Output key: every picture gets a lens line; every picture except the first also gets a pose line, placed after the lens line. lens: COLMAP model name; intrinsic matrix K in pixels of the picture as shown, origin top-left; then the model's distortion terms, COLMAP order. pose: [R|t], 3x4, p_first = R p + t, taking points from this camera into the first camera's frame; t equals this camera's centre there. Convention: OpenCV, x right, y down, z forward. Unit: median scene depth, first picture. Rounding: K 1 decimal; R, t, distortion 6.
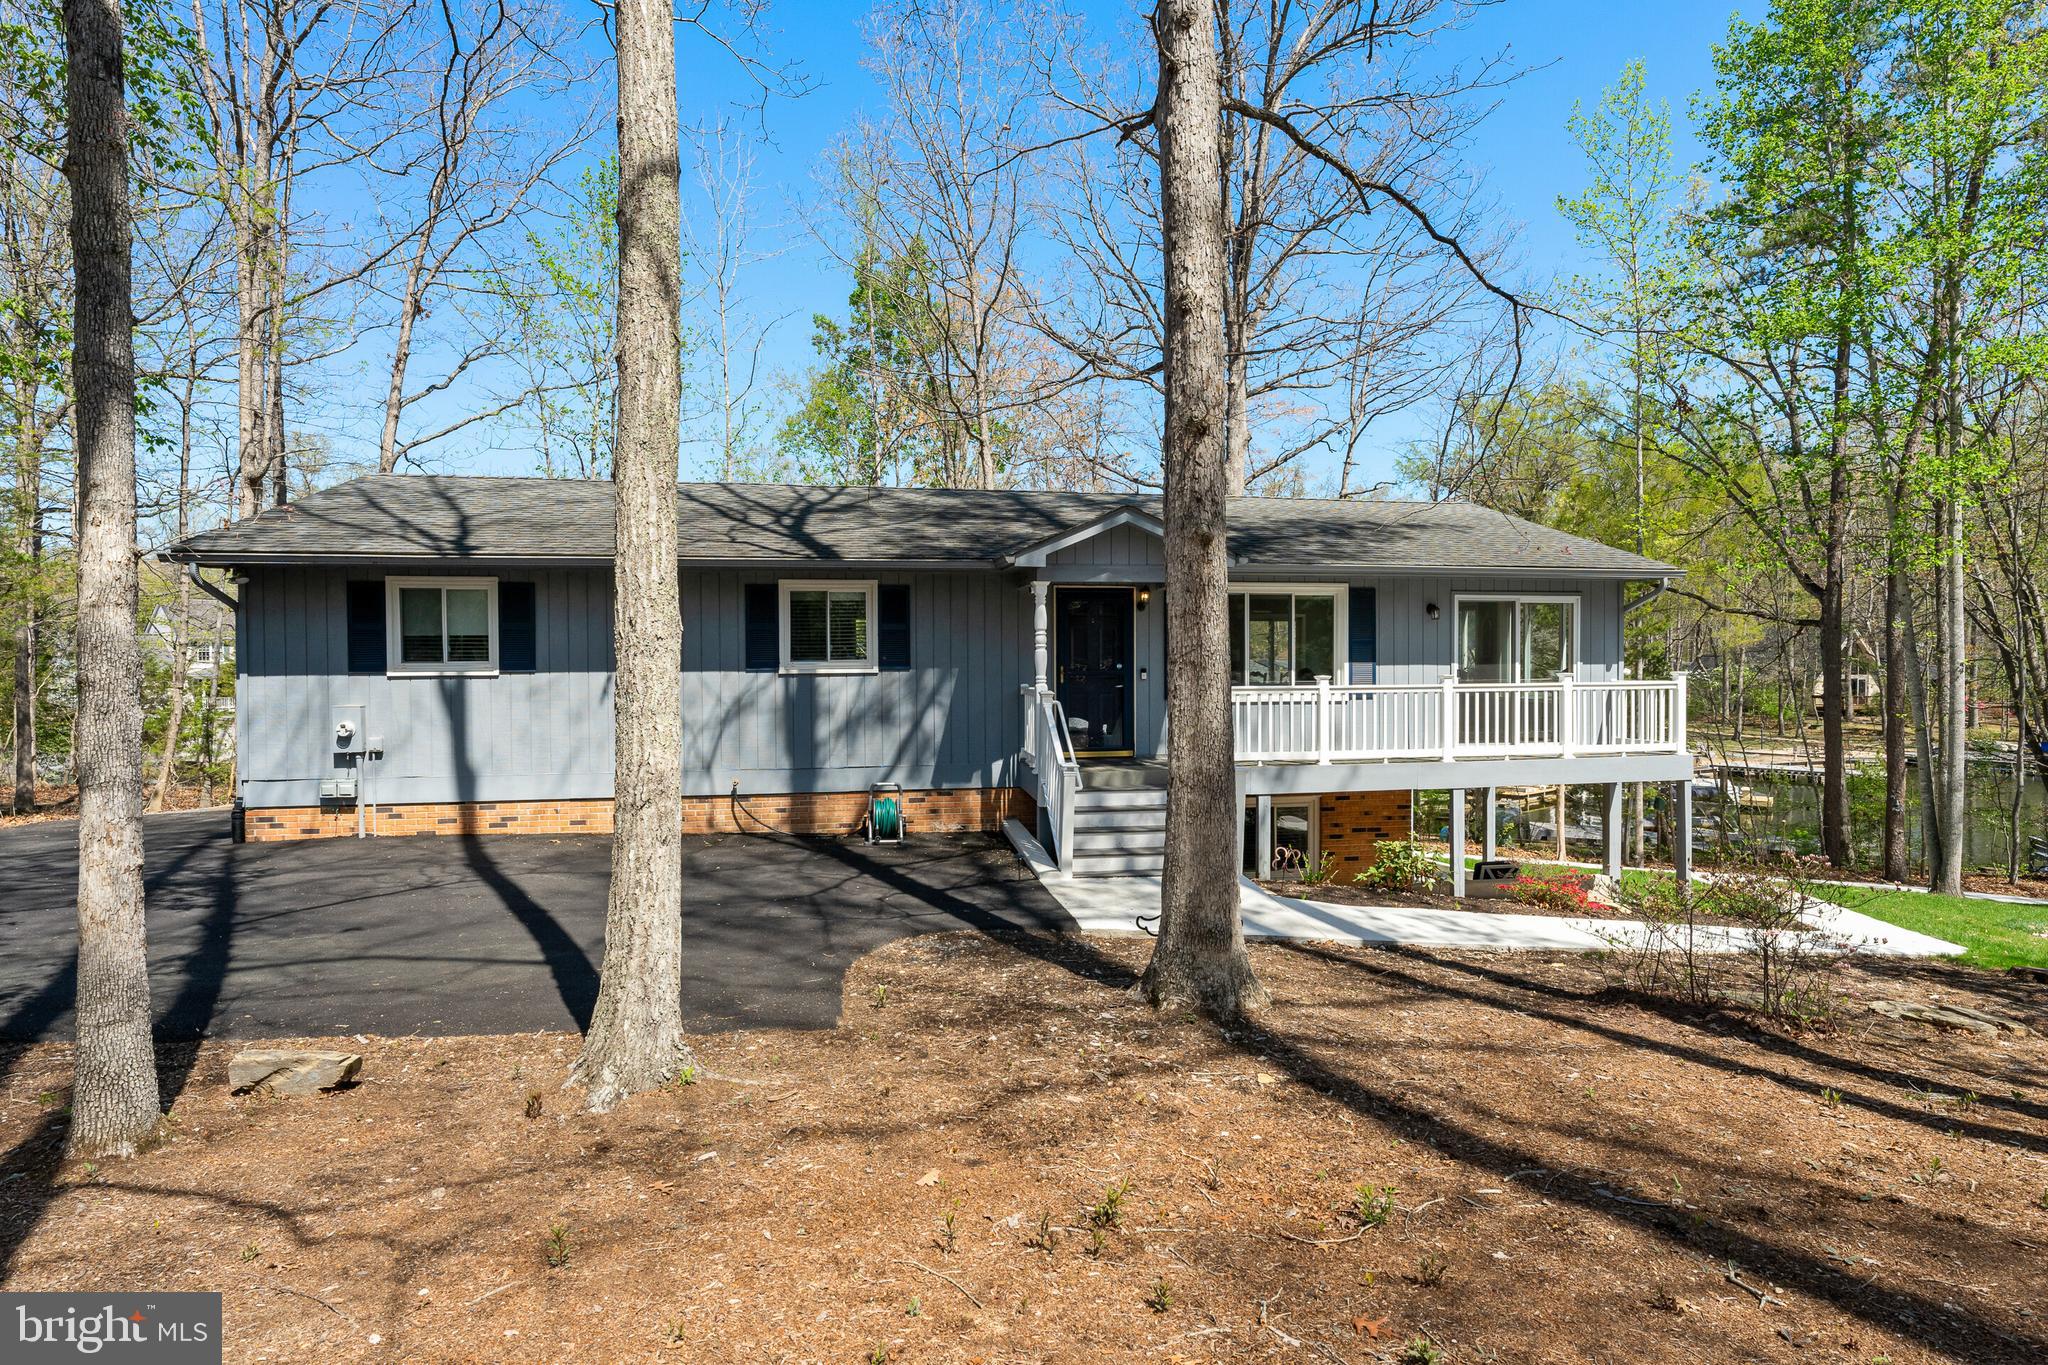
lens RADIAL K [[1097.9, 0, 1024.1], [0, 1097.9, 681.2], [0, 0, 1]] dist [-0.000440, -0.000223]
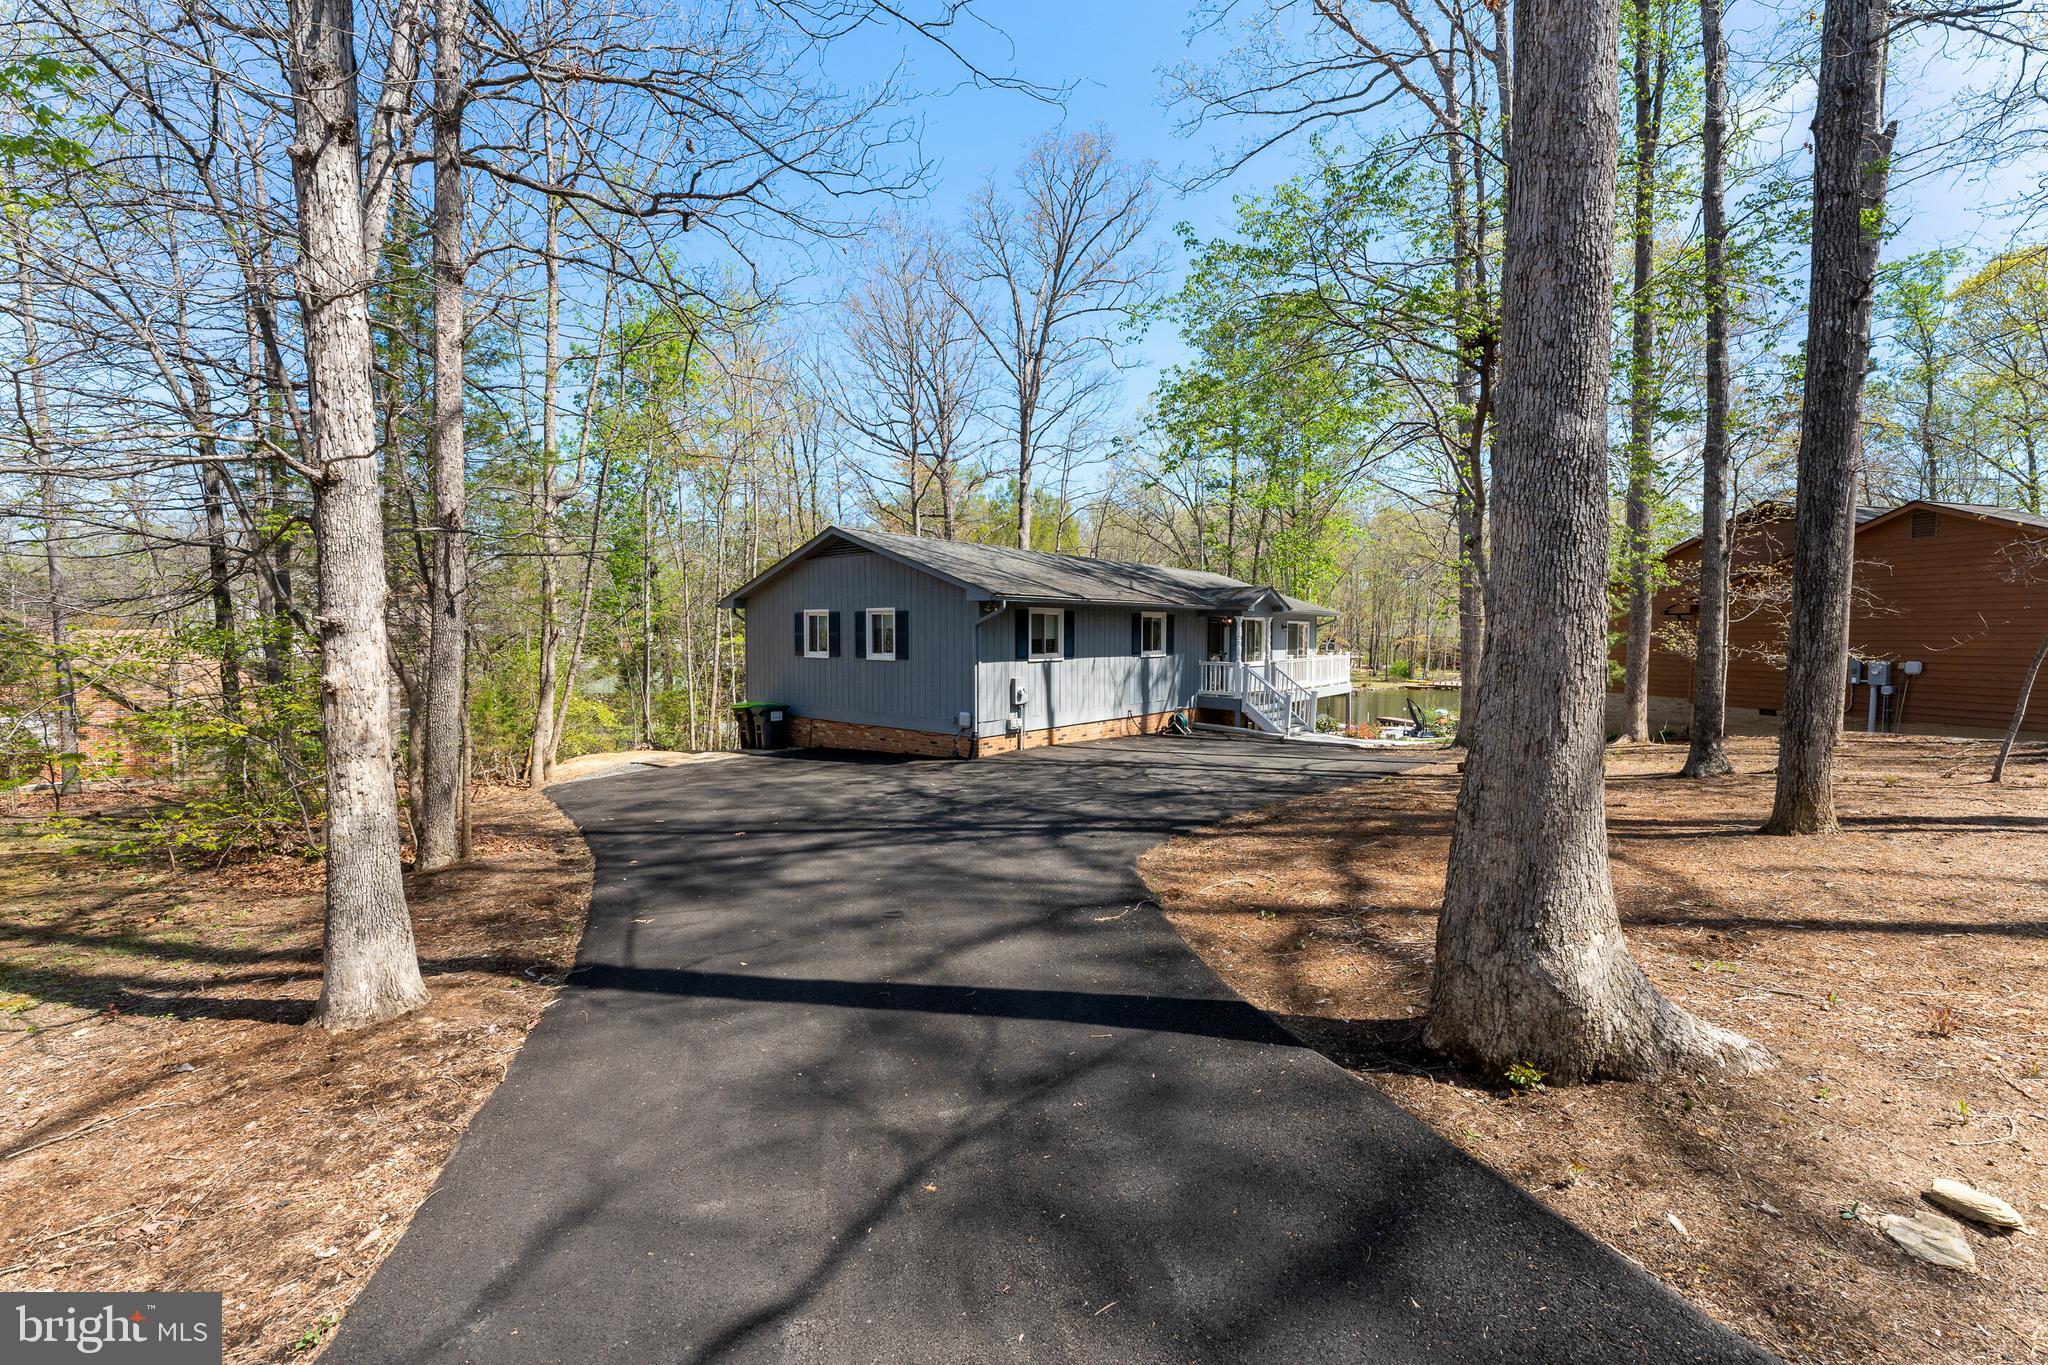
lens RADIAL K [[835.8, 0, 1023.6], [0, 835.8, 684.2], [0, 0, 1]] dist [-0.001970, -0.001458]
pose [[0.774721, -0.033196, 0.631431, -1.379386], [0.012384, 0.999226, 0.037338, -0.017670], [-0.632182, -0.021108, 0.774533, -0.072306]]
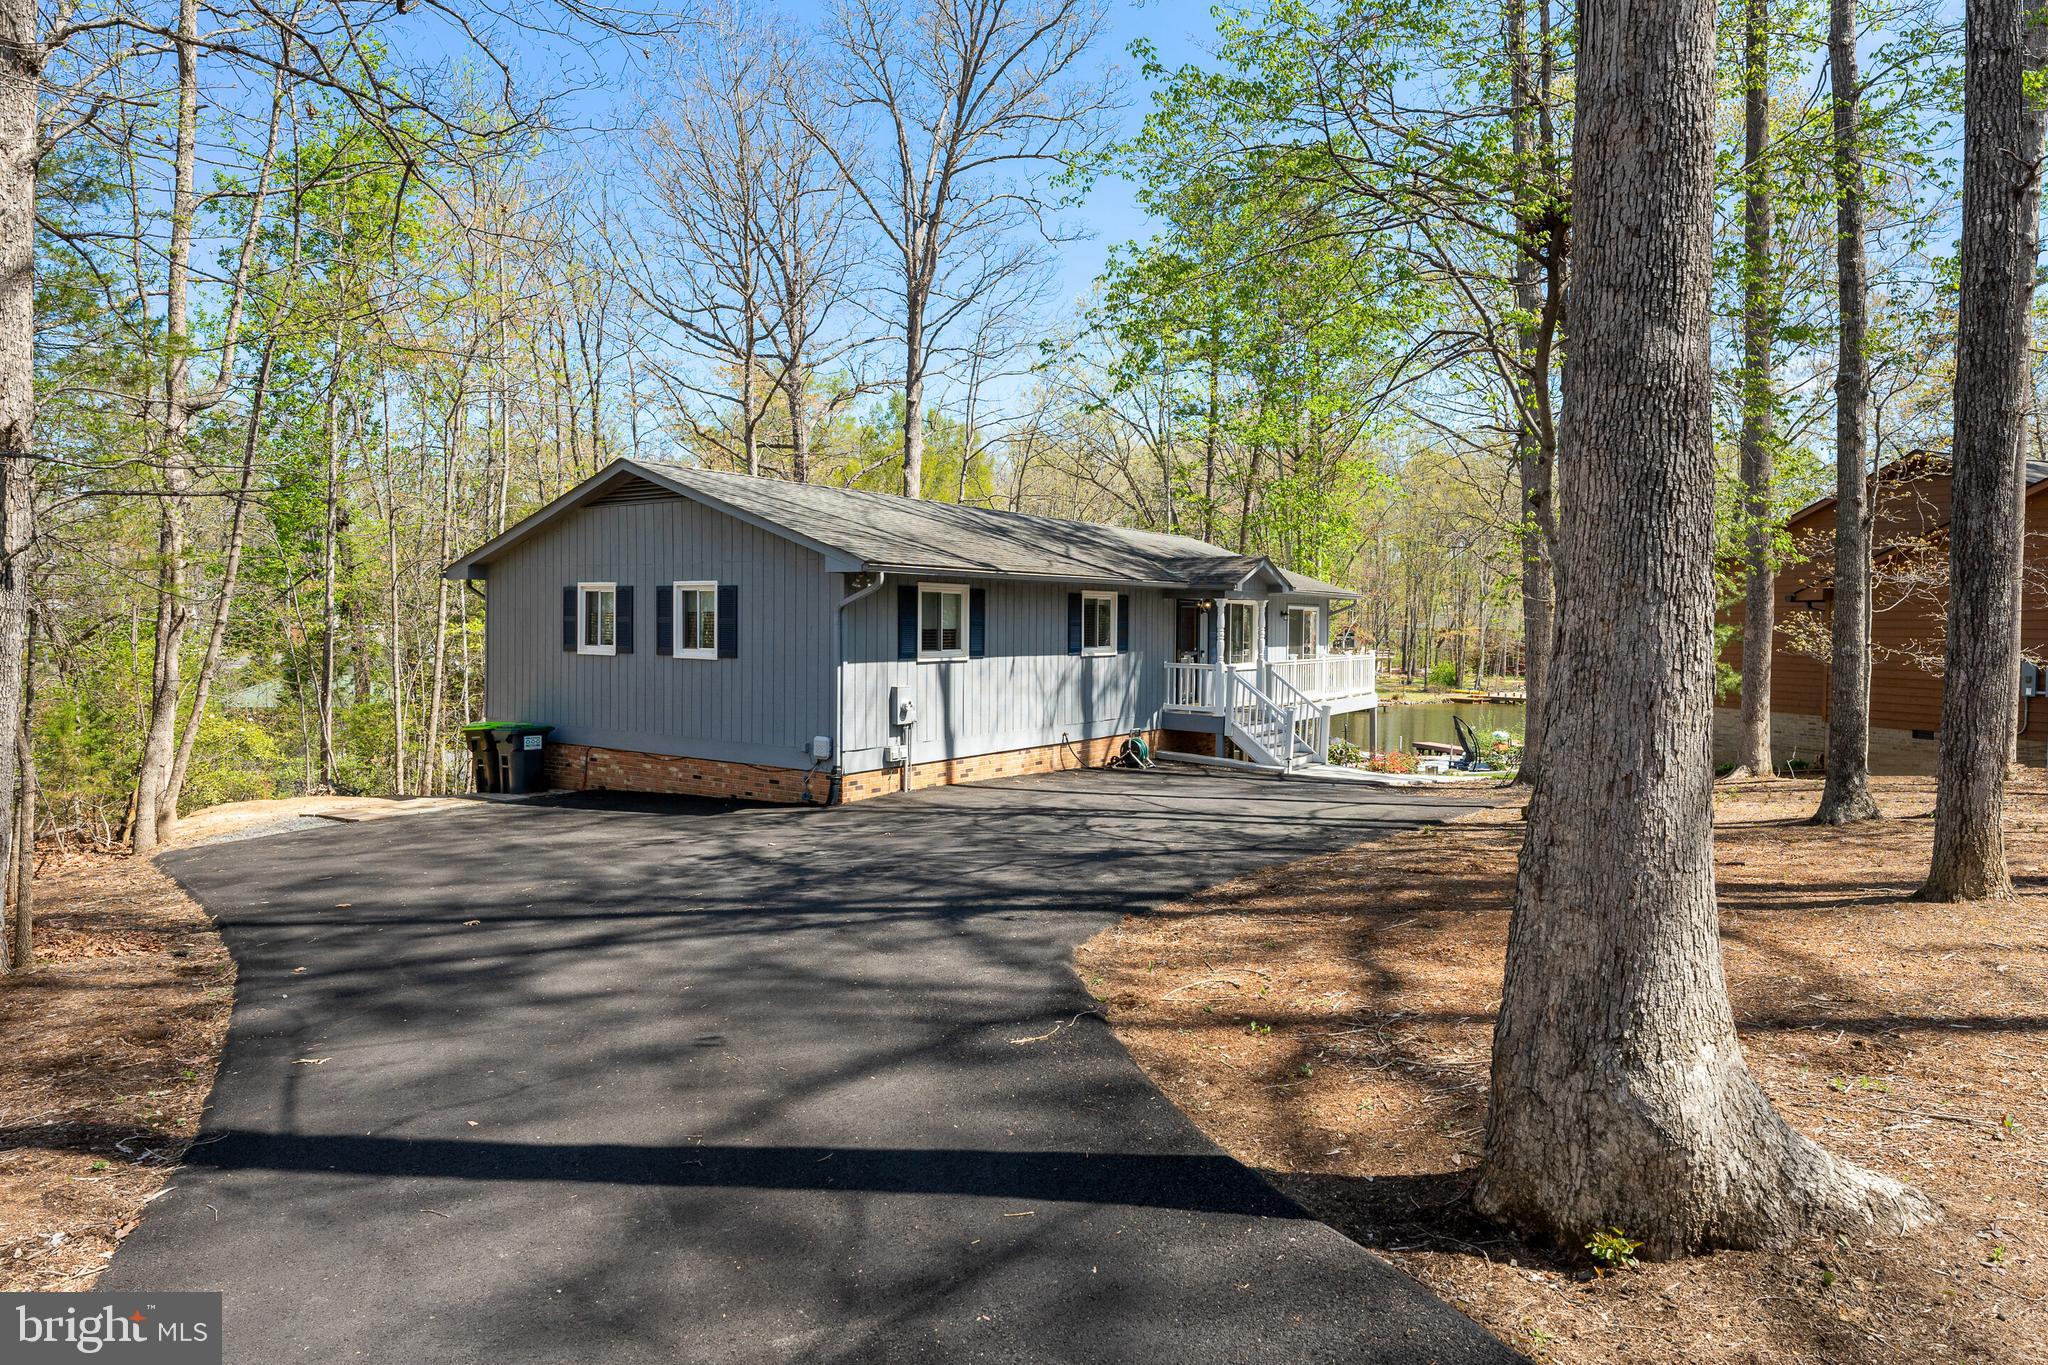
lens RADIAL K [[1180.0, 0, 1016.8], [0, 1180.0, 689.9], [0, 0, 1]] dist [-0.029275, 0.008790]
pose [[0.720468, -0.029048, 0.692879, -1.342001], [0.007077, 0.999378, 0.034539, -0.017092], [-0.693452, -0.019981, 0.720226, -0.044003]]
